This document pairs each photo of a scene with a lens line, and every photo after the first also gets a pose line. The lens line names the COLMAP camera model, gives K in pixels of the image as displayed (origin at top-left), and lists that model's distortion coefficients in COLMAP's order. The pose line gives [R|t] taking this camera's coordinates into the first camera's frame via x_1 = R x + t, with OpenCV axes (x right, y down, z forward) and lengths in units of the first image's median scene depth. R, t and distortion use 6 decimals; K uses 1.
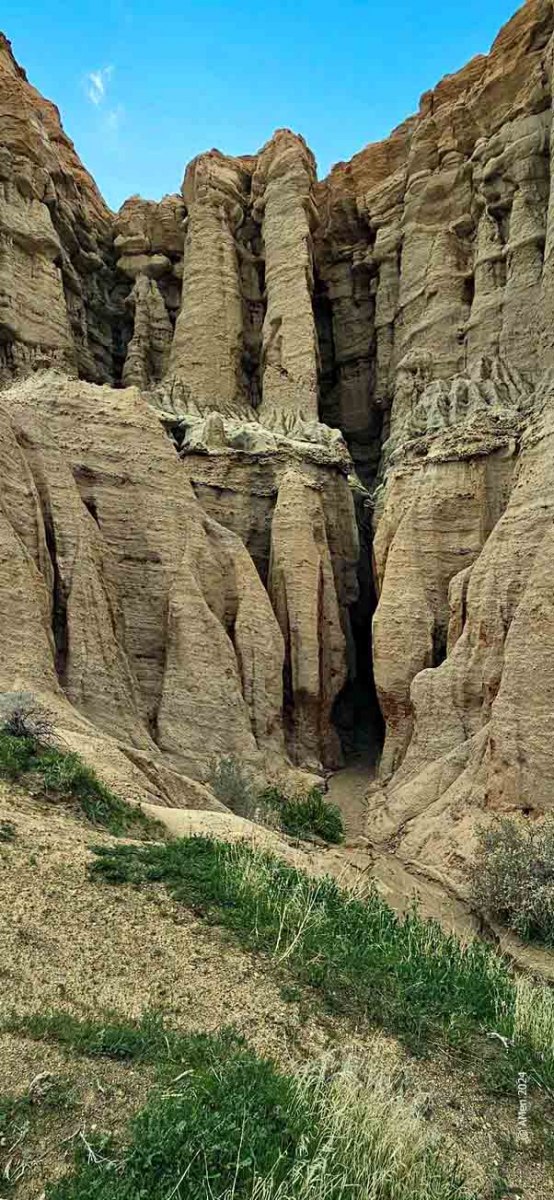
lens RADIAL K [[640.3, 0, 288.5], [0, 640.3, 610.8], [0, 0, 1]] dist [0.001081, -0.004494]
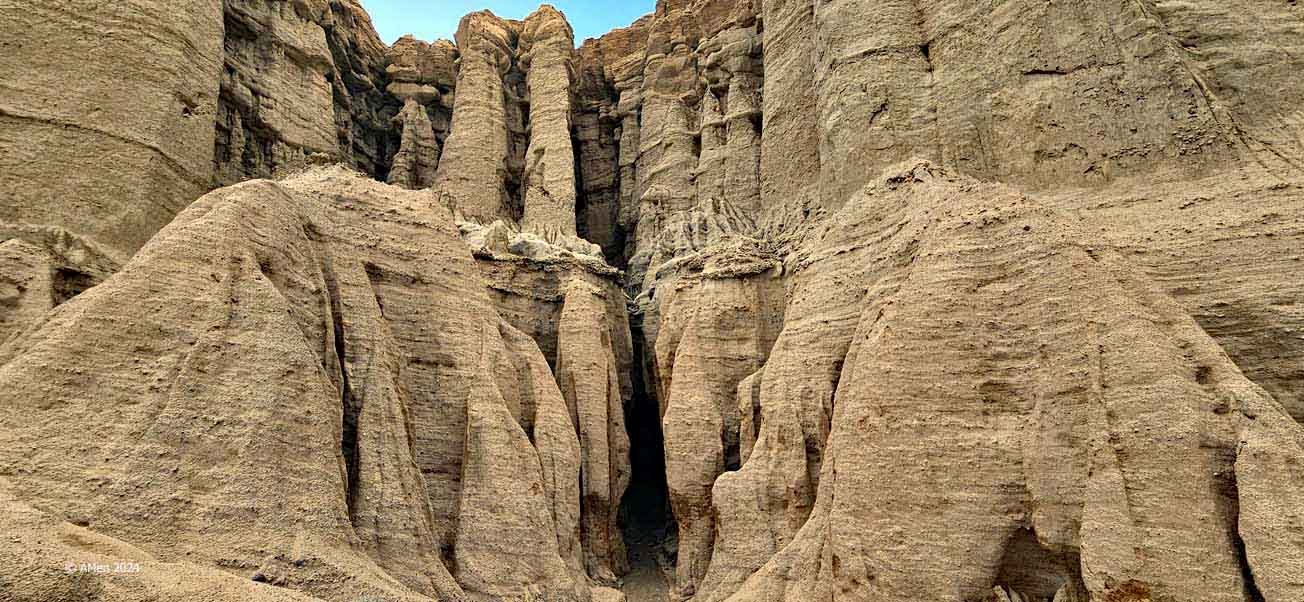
lens RADIAL K [[531.9, 0, 660.7], [0, 531.9, 307.4], [0, 0, 1]] dist [-0.002366, 0.000405]
pose [[0.963224, 0.036012, 0.266276, -0.056126], [0.007996, 0.986698, -0.162365, -0.014915], [-0.268582, 0.158523, 0.950123, 0.073235]]
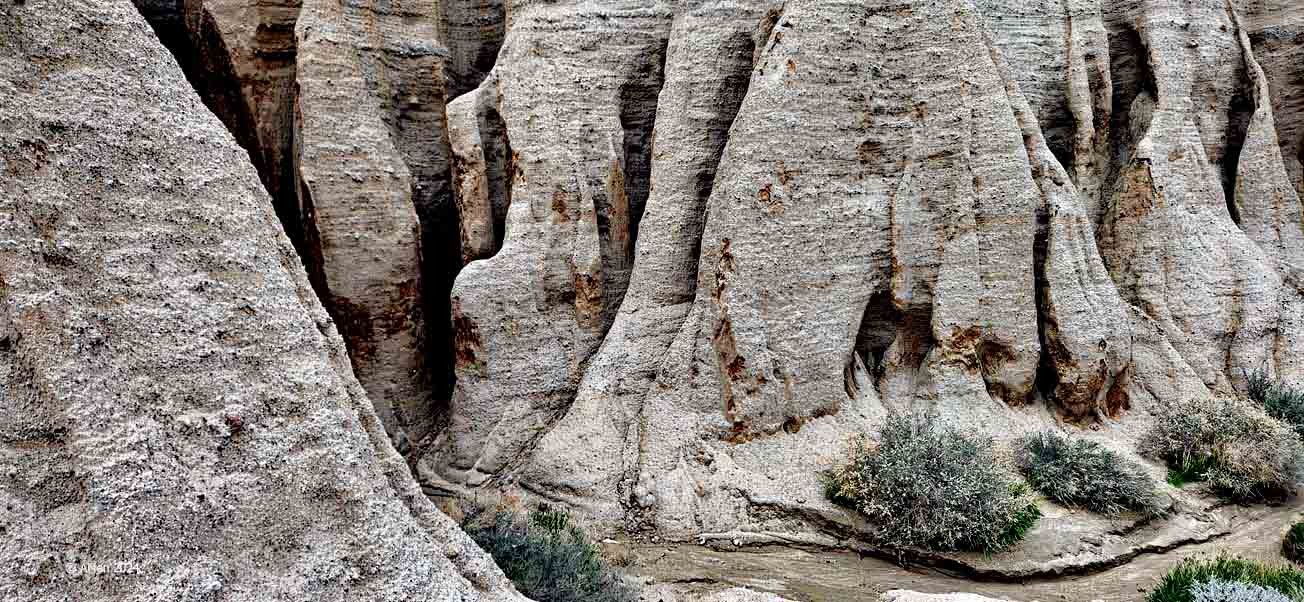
lens RADIAL K [[873.6, 0, 633.6], [0, 873.6, 320.9], [0, 0, 1]] dist [0.041420, -0.011912]
pose [[0.379650, -0.239445, 0.893606, -0.228233], [-0.053598, 0.958609, 0.279634, -0.046399], [-0.923576, -0.154059, 0.351102, 0.236868]]
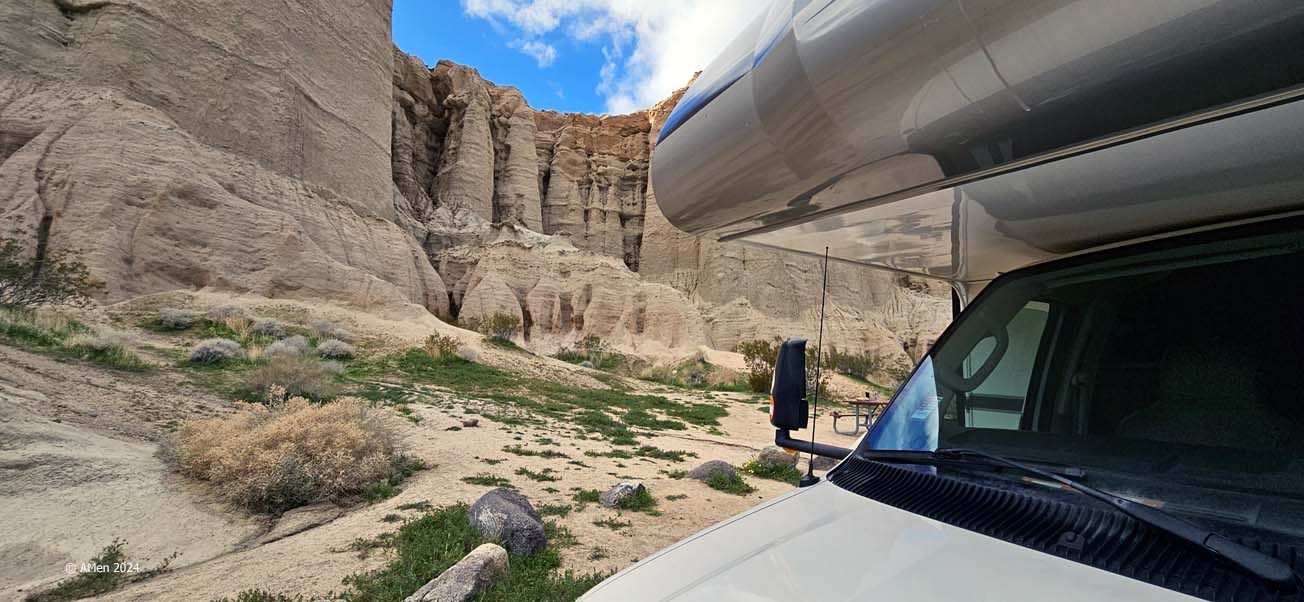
lens RADIAL K [[531.9, 0, 656.5], [0, 531.9, 304.6], [0, 0, 1]] dist [-0.002366, 0.000405]
pose [[0.466682, 0.179691, 0.865979, -1.165943], [-0.085366, 0.983723, -0.158118, 0.077349], [-0.880296, -0.000134, 0.474425, -0.093218]]
